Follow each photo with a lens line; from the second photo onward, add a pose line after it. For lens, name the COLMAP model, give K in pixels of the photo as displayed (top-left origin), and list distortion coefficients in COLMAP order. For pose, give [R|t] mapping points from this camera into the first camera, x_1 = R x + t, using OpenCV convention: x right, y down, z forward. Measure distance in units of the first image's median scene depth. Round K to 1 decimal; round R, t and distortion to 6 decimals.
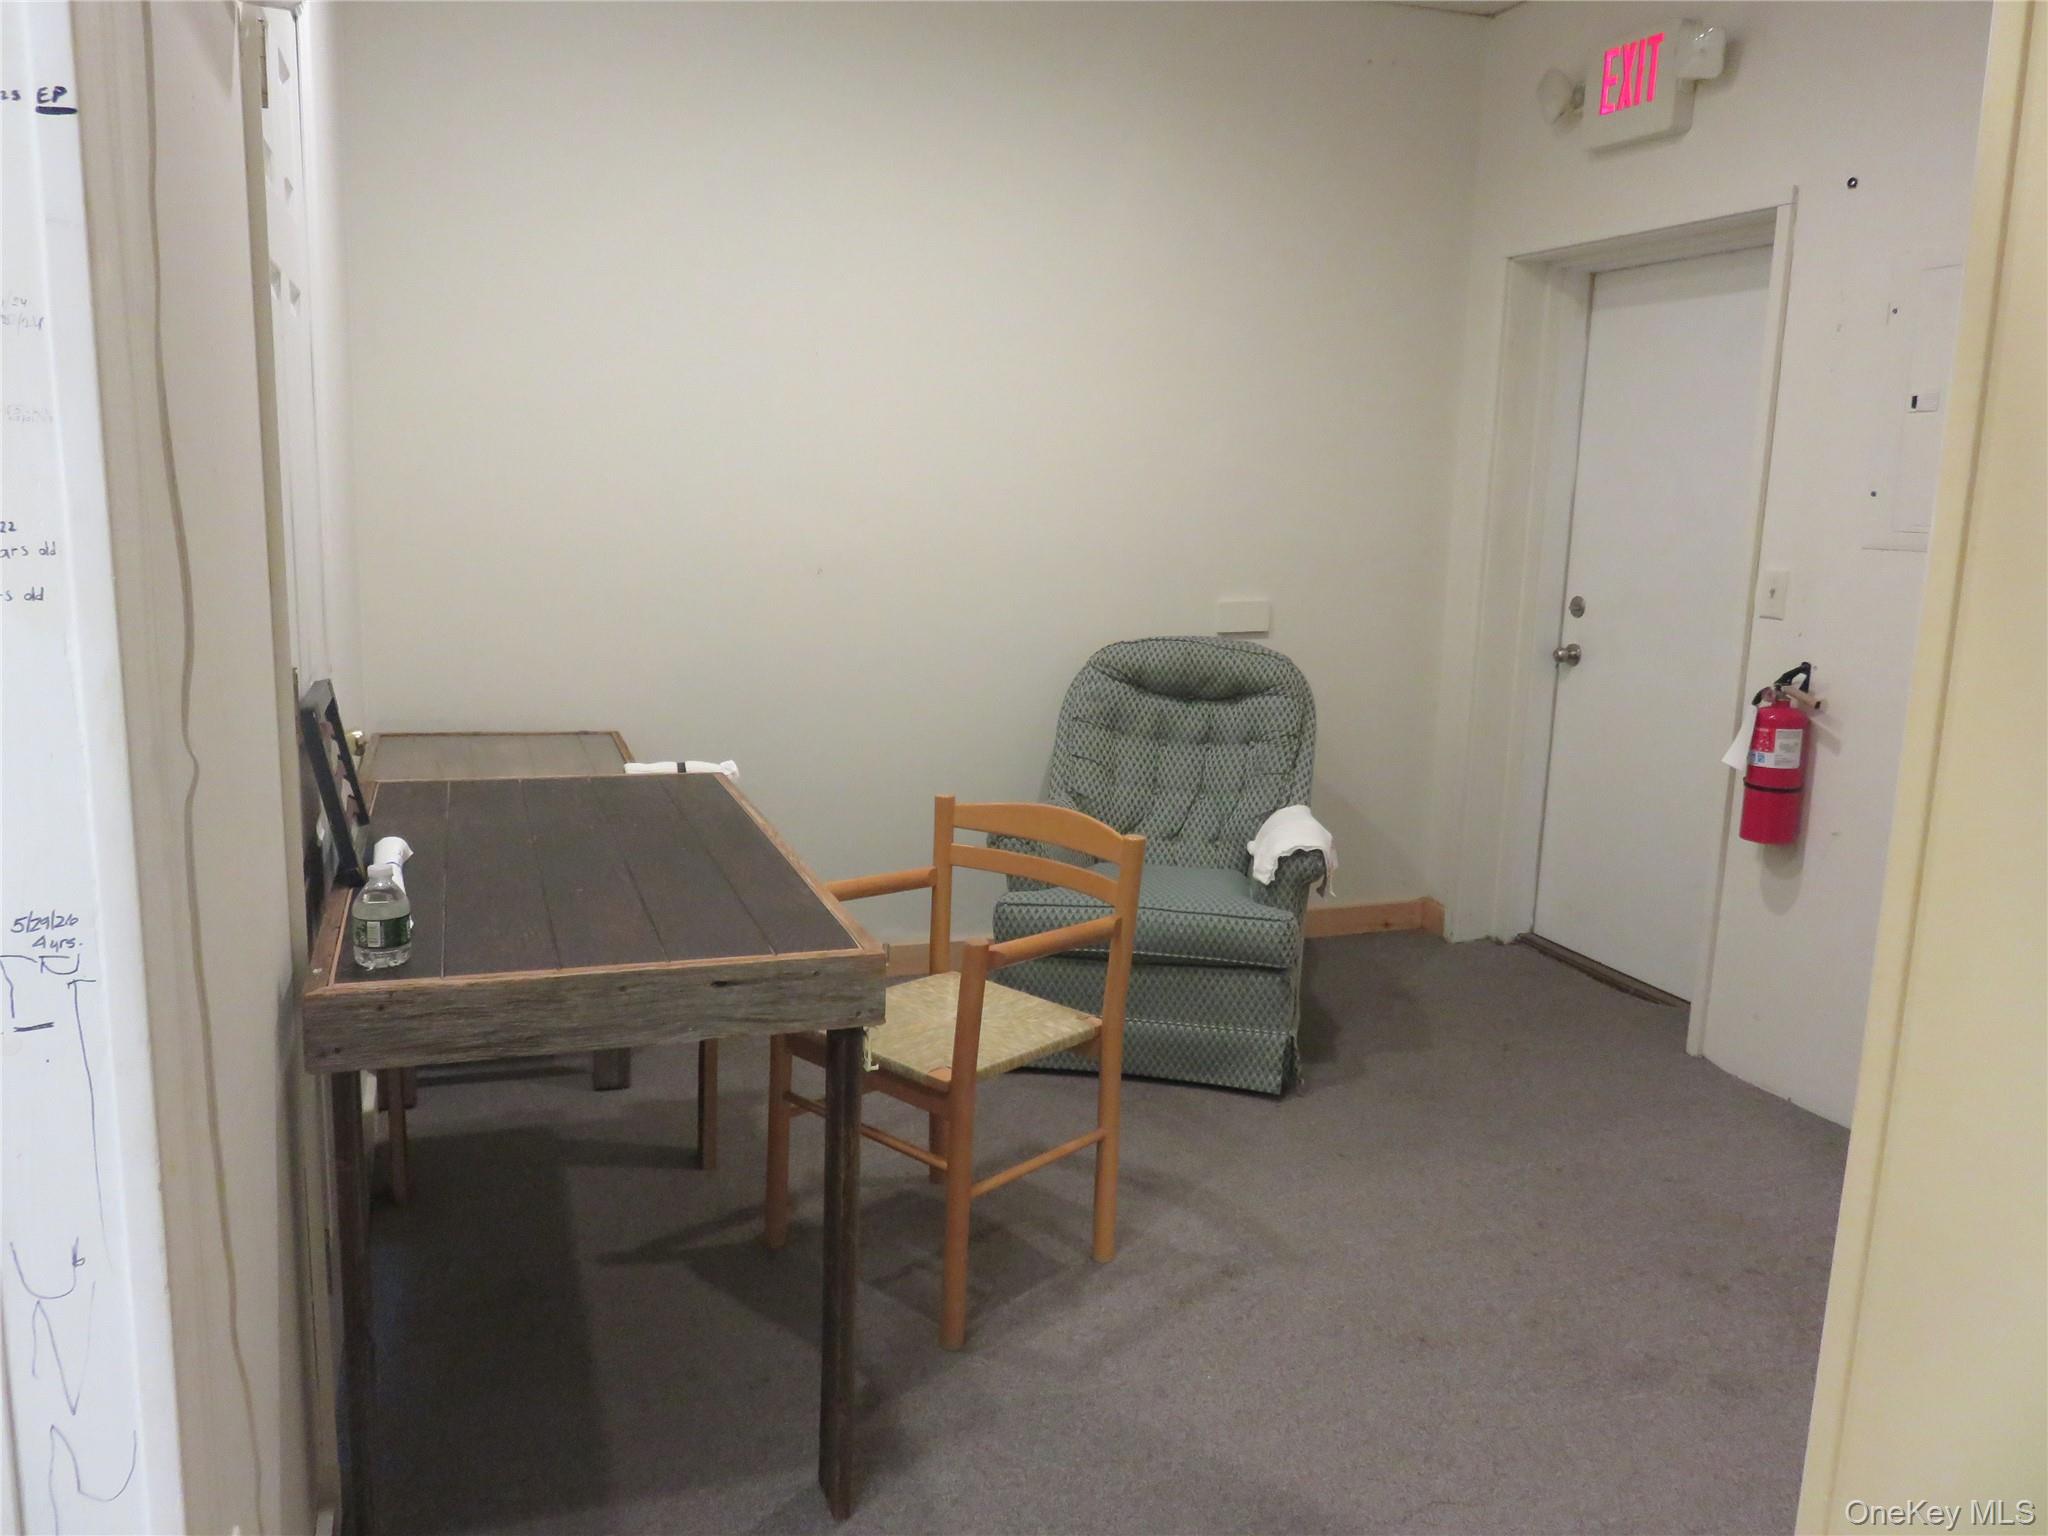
lens RADIAL K [[1558.9, 0, 1028.0], [0, 1558.9, 755.5], [0, 0, 1]] dist [0.015730, -0.006772]
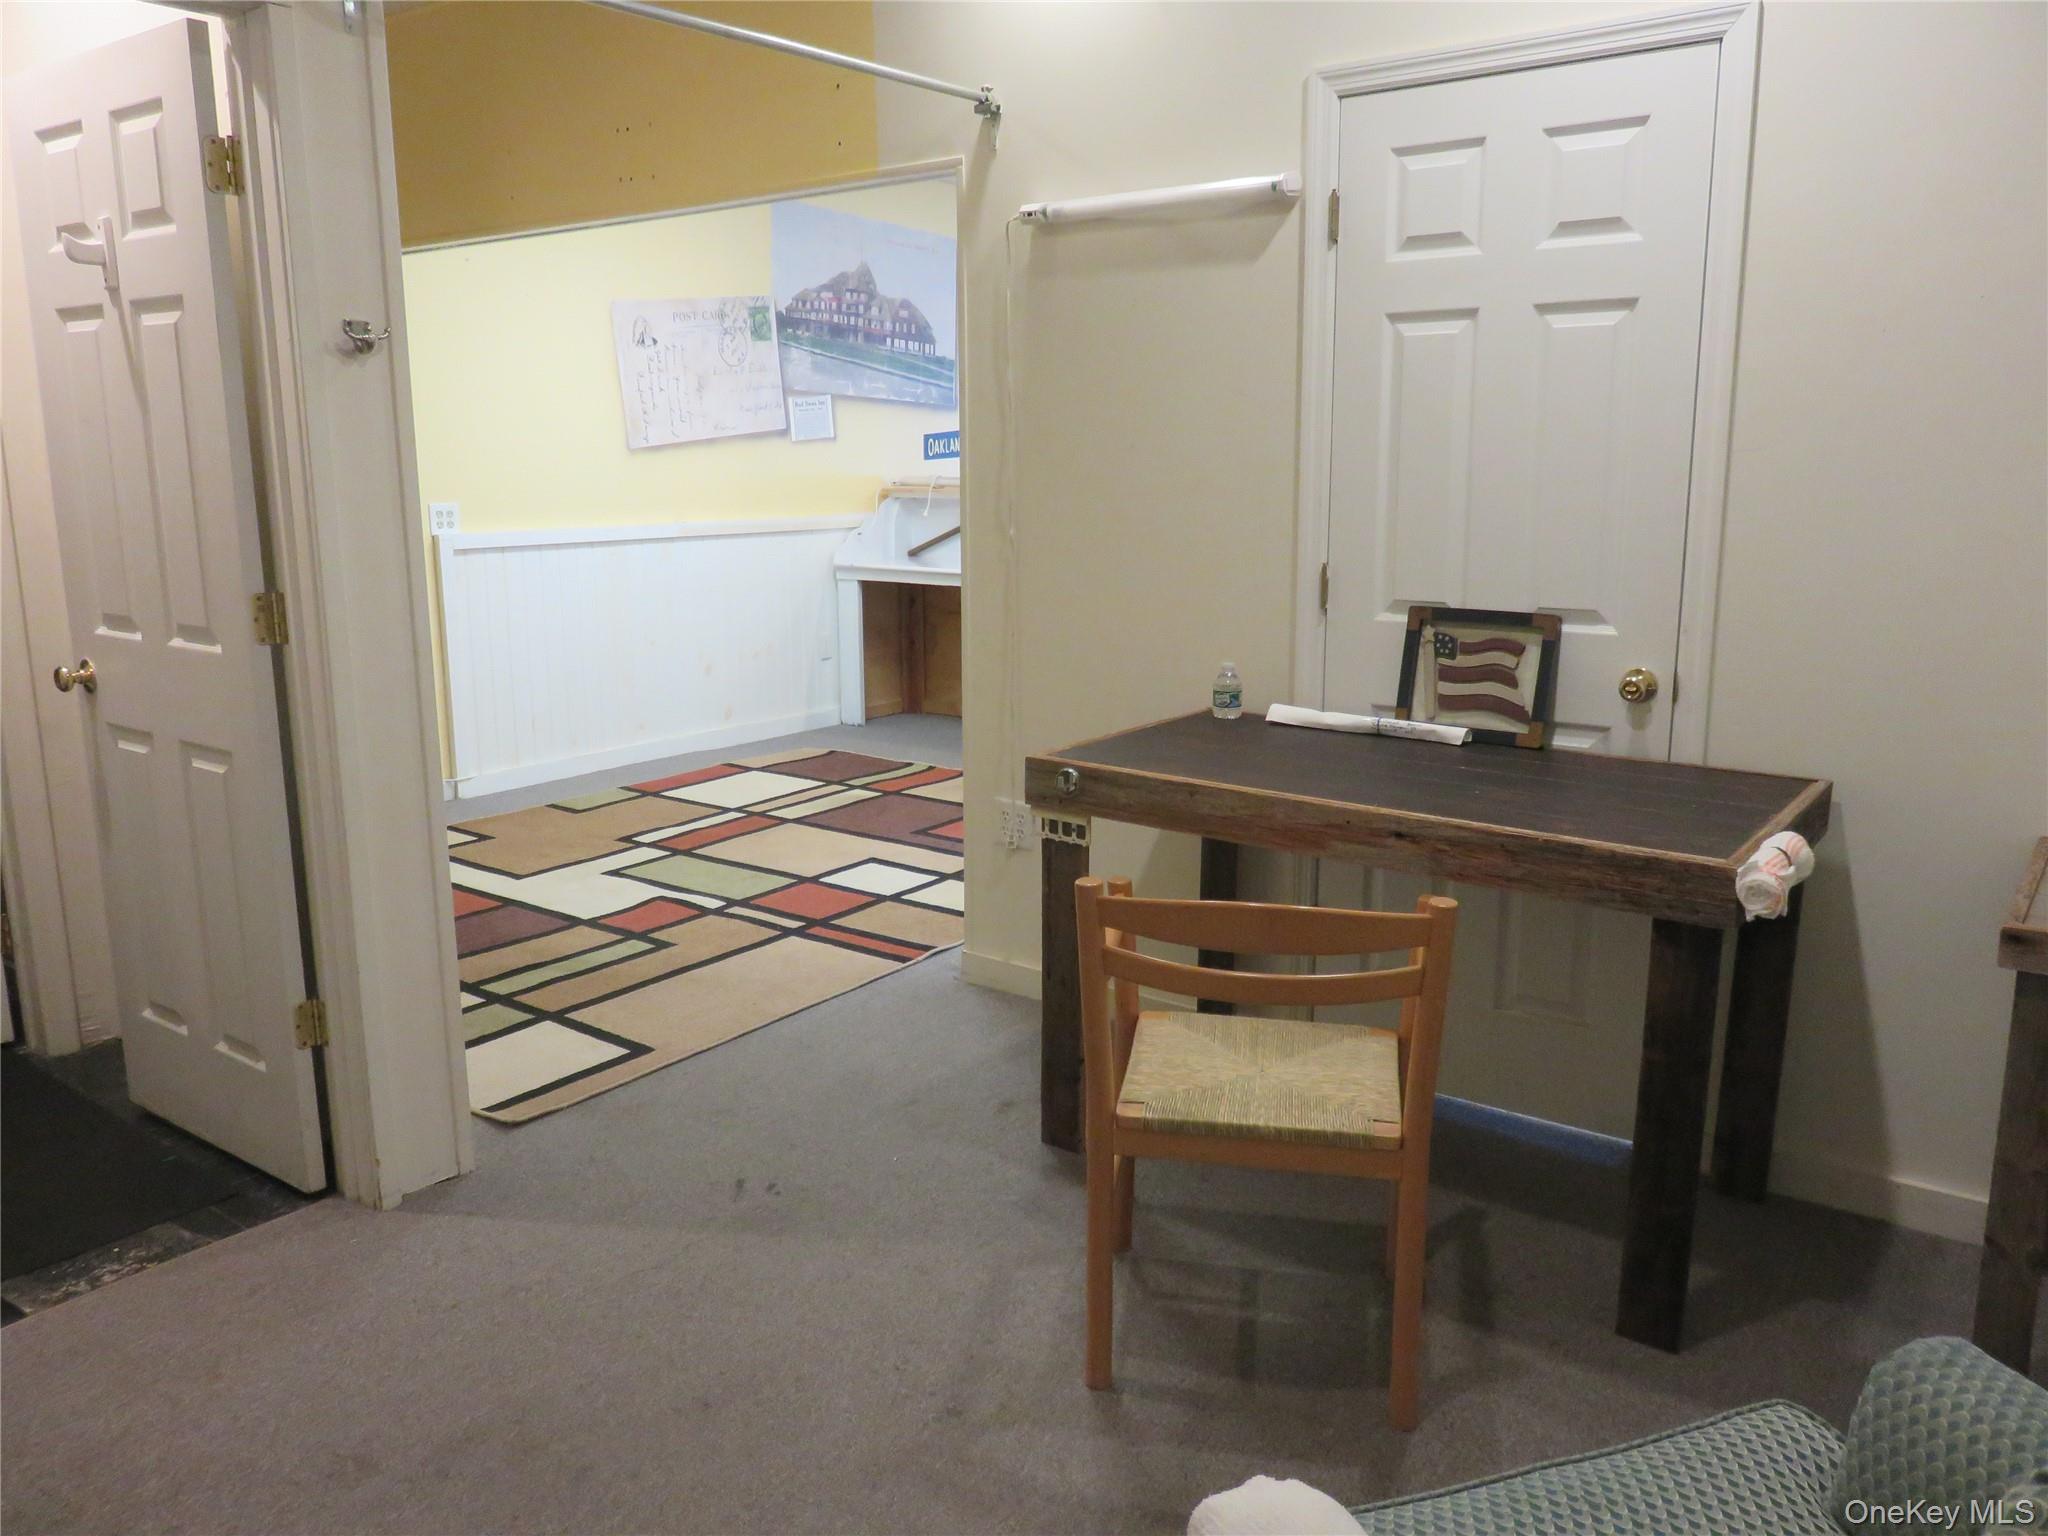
lens RADIAL K [[1558.9, 0, 1028.0], [0, 1558.9, 755.5], [0, 0, 1]] dist [0.015730, -0.006772]
pose [[-0.845626, 0.076638, -0.528245, 0.512506], [-0.110858, 0.942845, 0.314252, -0.257248], [0.522137, 0.324300, -0.788798, 1.593822]]
